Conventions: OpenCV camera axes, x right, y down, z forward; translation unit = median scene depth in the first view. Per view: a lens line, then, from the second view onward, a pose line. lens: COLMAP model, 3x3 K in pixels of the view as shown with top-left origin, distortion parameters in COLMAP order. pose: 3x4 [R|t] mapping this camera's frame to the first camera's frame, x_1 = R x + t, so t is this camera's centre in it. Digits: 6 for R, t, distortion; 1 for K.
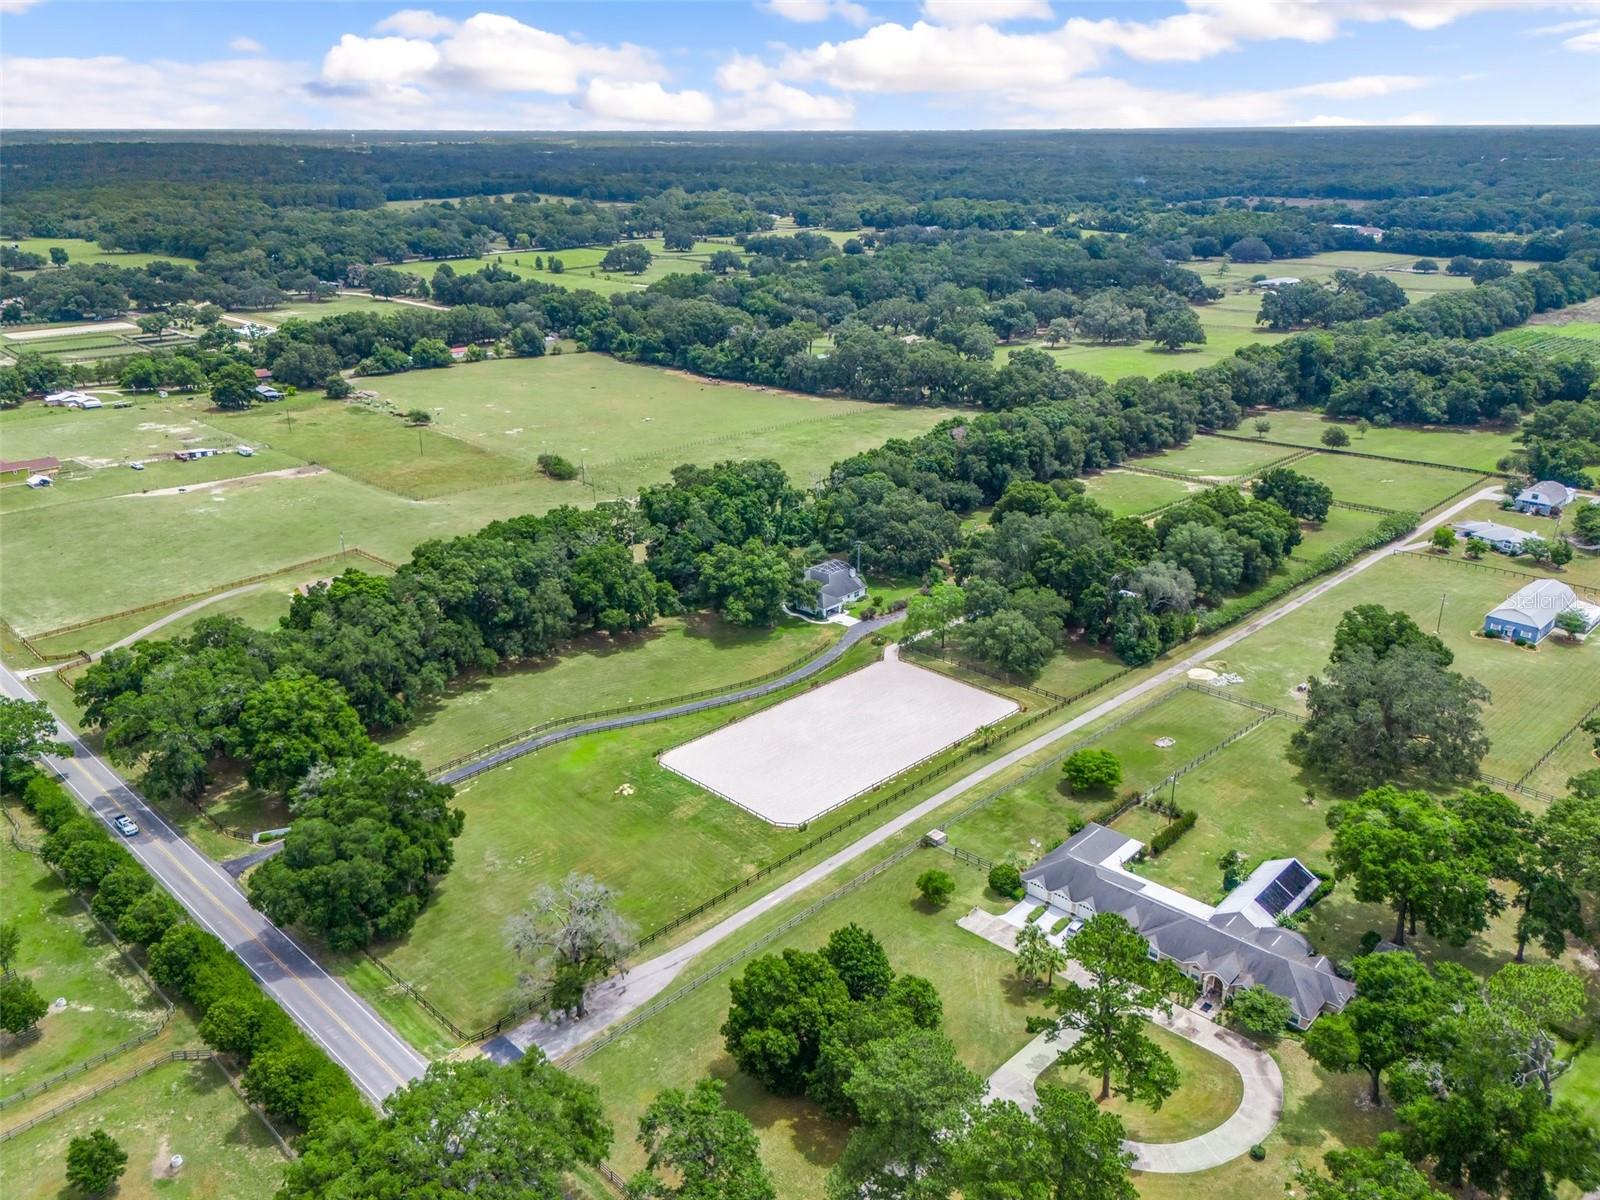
lens RADIAL K [[1220.3, 0, 800.0], [0, 1220.3, 600.0], [0, 0, 1]] dist [0.060428, -0.065282]
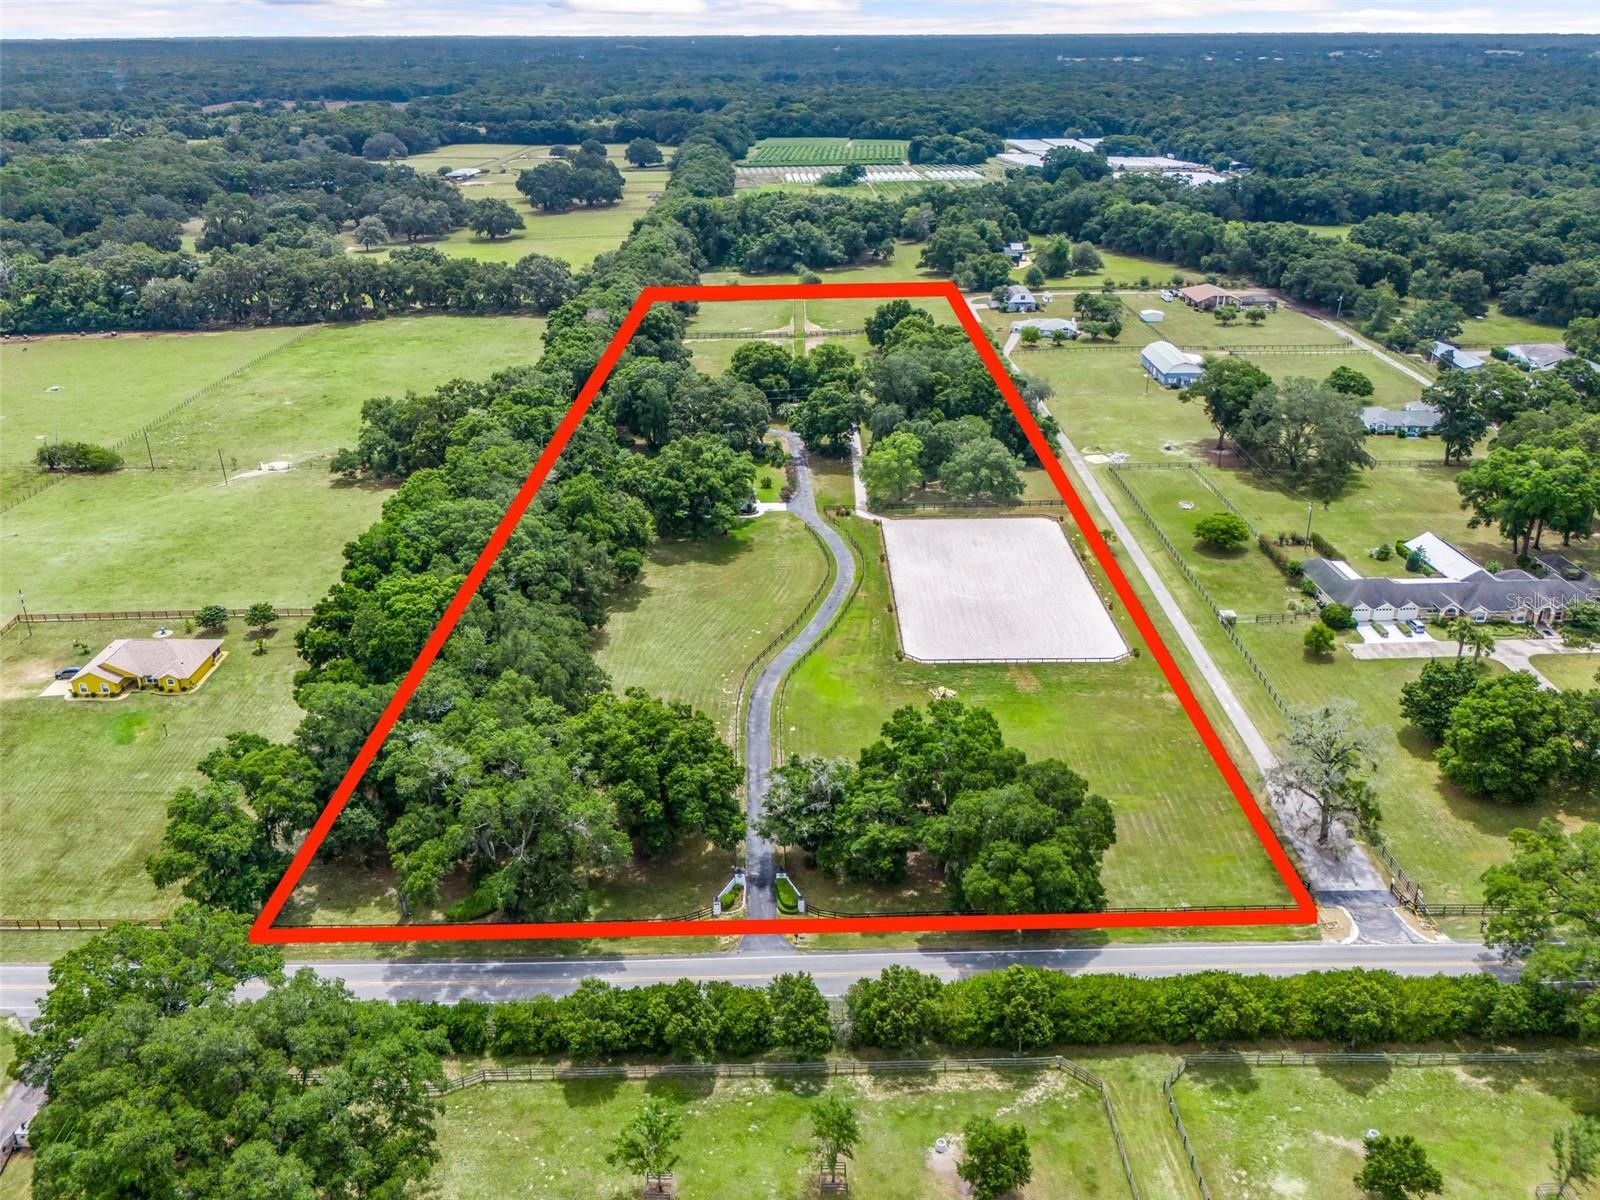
lens RADIAL K [[1220.3, 0, 800.0], [0, 1220.3, 600.0], [0, 0, 1]] dist [0.060428, -0.065282]
pose [[0.714509, -0.294641, 0.634558, -0.596636], [0.252977, 0.954431, 0.158314, -0.061025], [-0.652288, 0.047412, 0.756487, 0.306264]]
